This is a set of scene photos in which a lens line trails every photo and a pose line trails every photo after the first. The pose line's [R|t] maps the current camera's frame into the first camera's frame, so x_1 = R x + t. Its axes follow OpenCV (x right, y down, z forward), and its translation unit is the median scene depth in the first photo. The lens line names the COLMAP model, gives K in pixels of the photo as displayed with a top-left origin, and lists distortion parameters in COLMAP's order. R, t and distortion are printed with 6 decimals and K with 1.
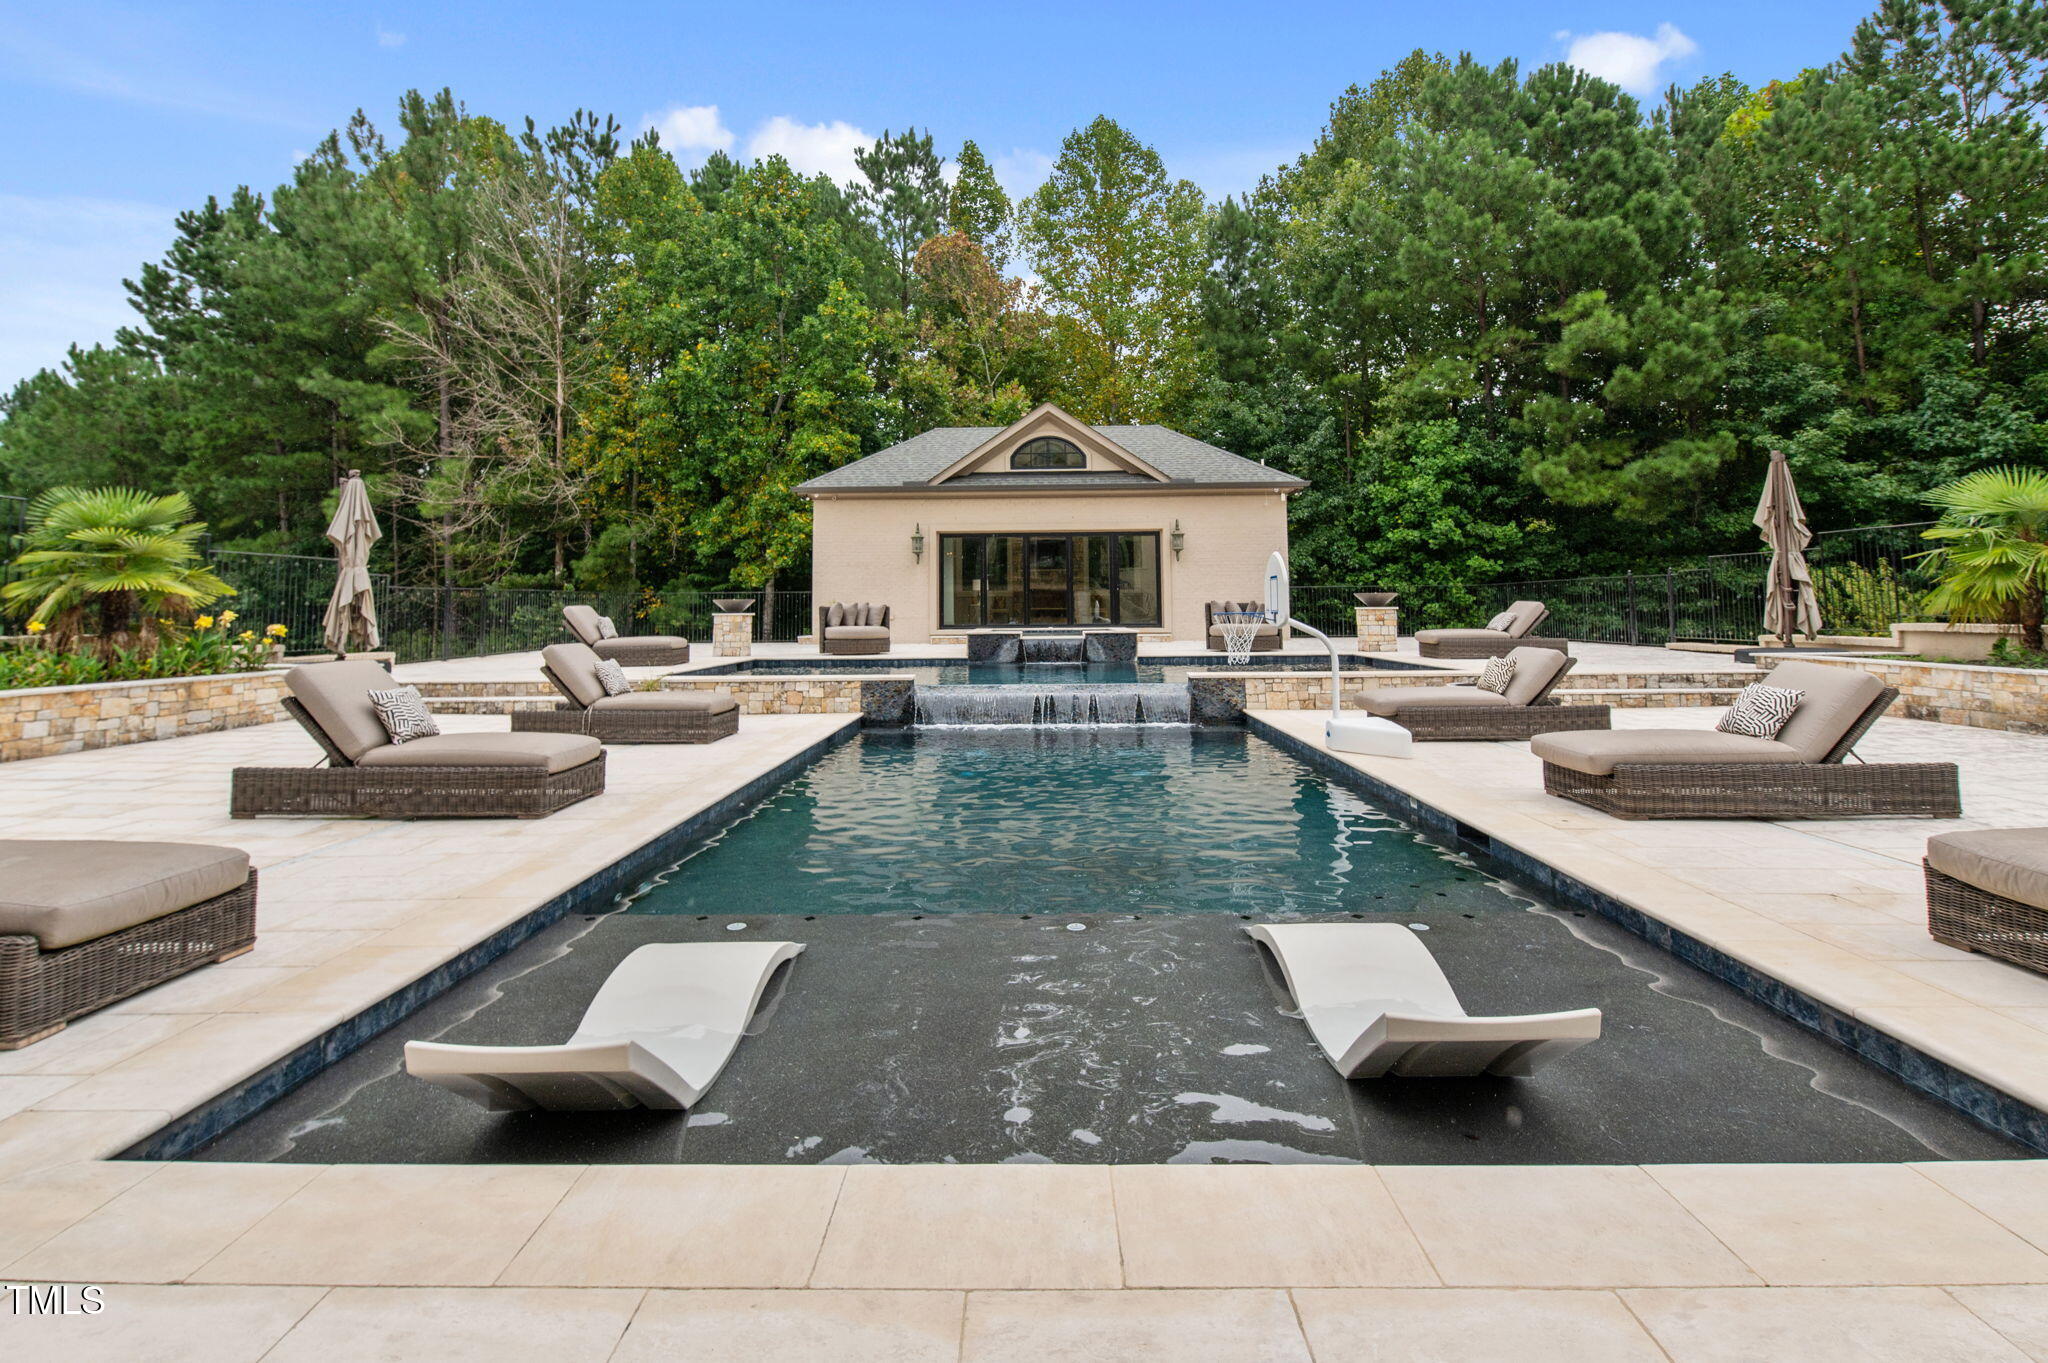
lens RADIAL K [[929.5, 0, 1009.9], [0, 929.5, 596.4], [0, 0, 1]] dist [0.006792, -0.005181]
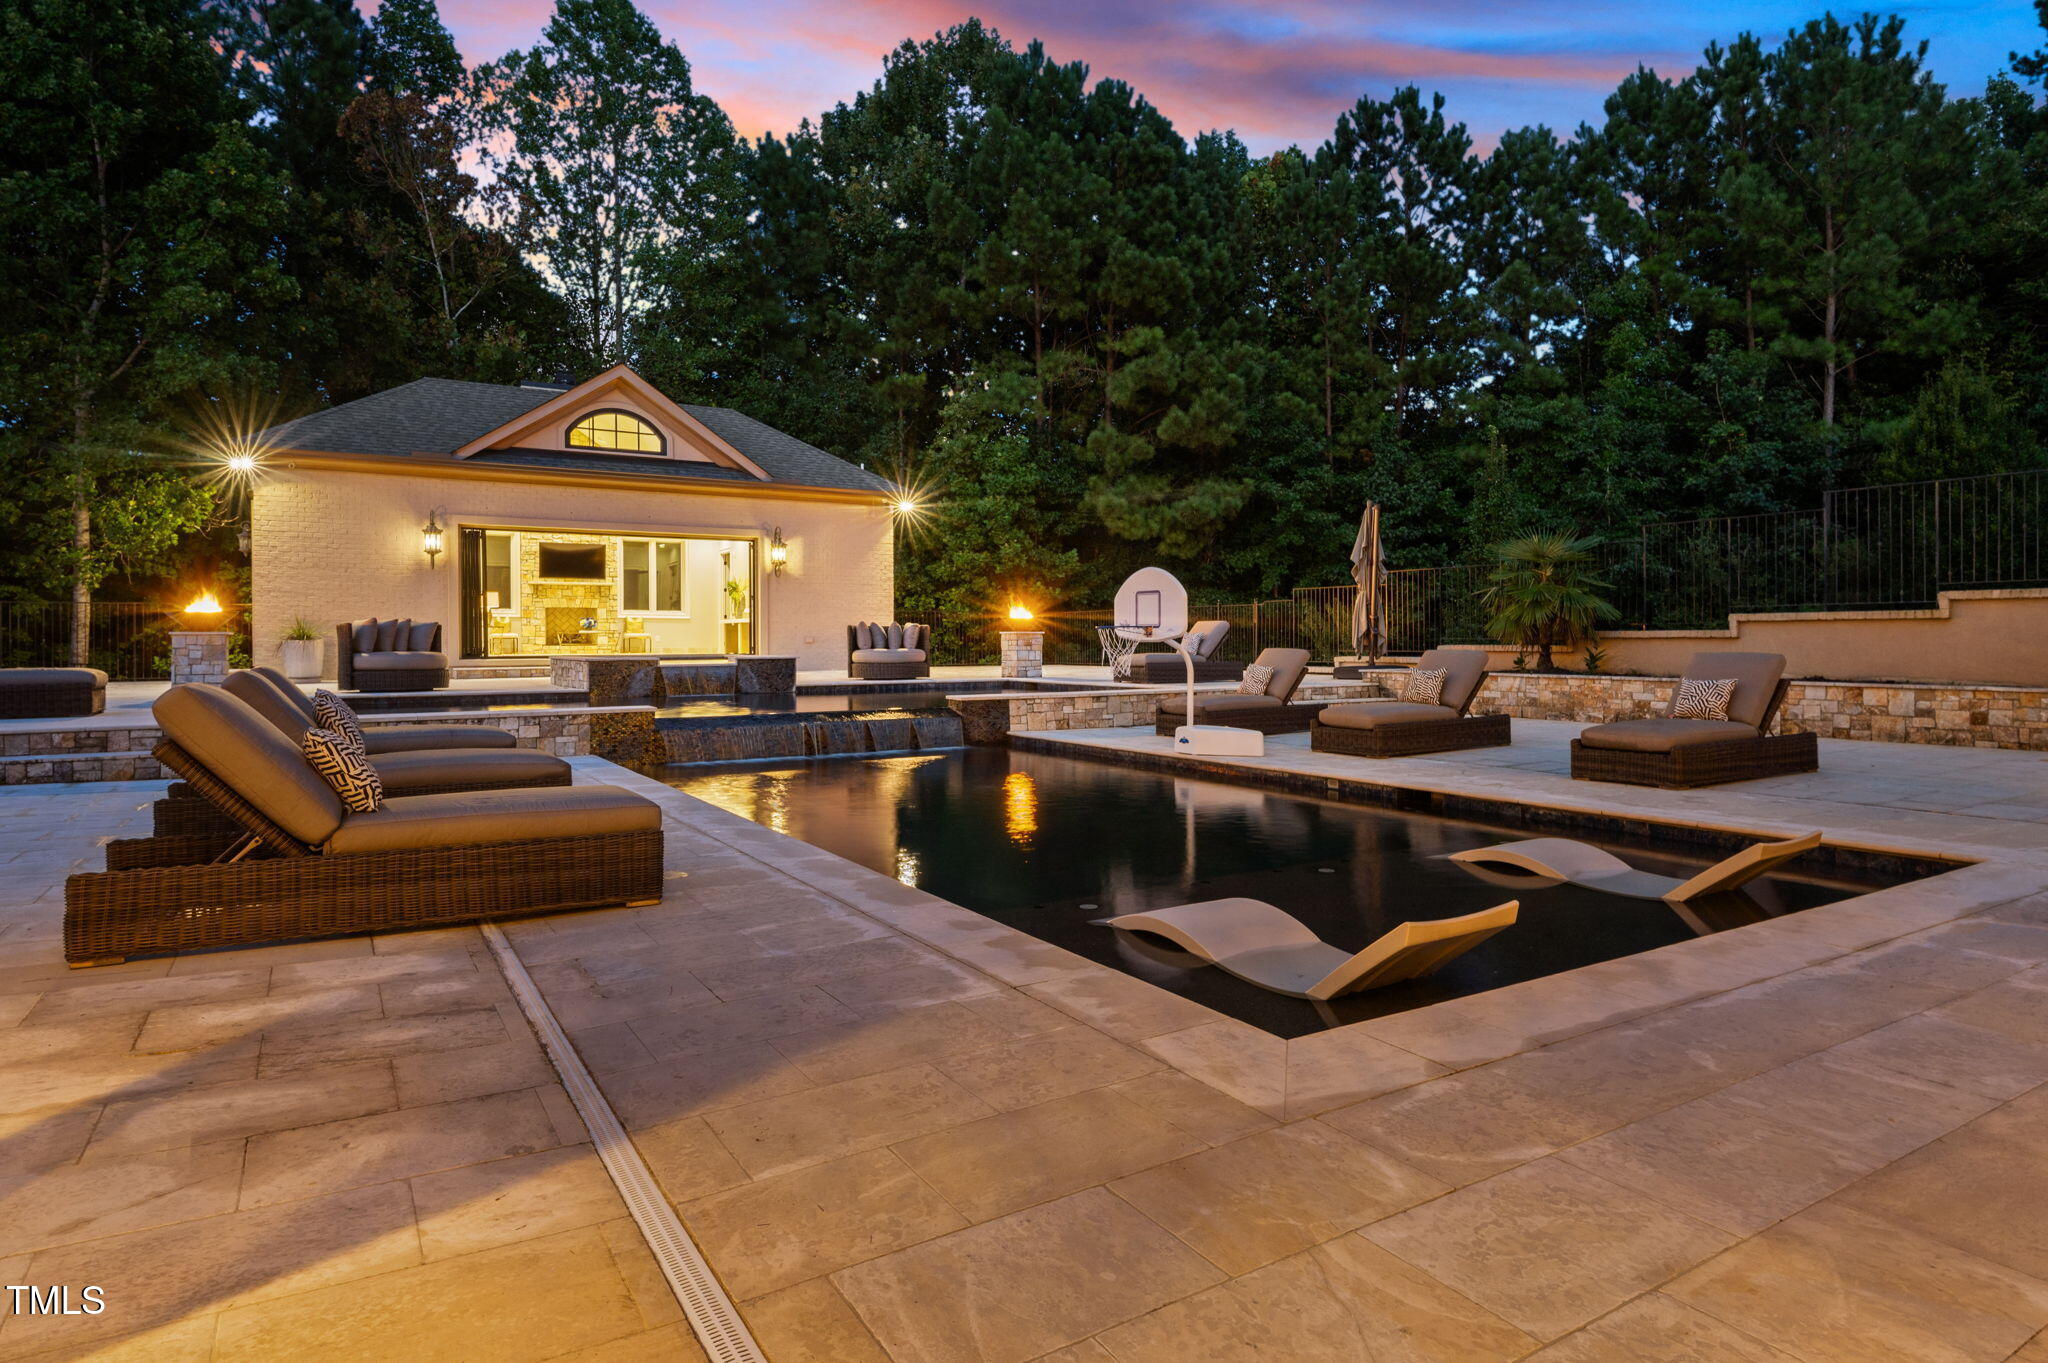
lens RADIAL K [[1143.5, 0, 1032.5], [0, 1143.5, 687.4], [0, 0, 1]] dist [-0.000435, 0.006421]
pose [[0.832849, -0.016439, 0.553256, -0.205025], [-0.014029, 0.998611, 0.050792, 0.007458], [-0.553322, -0.050063, 0.831461, -0.003211]]
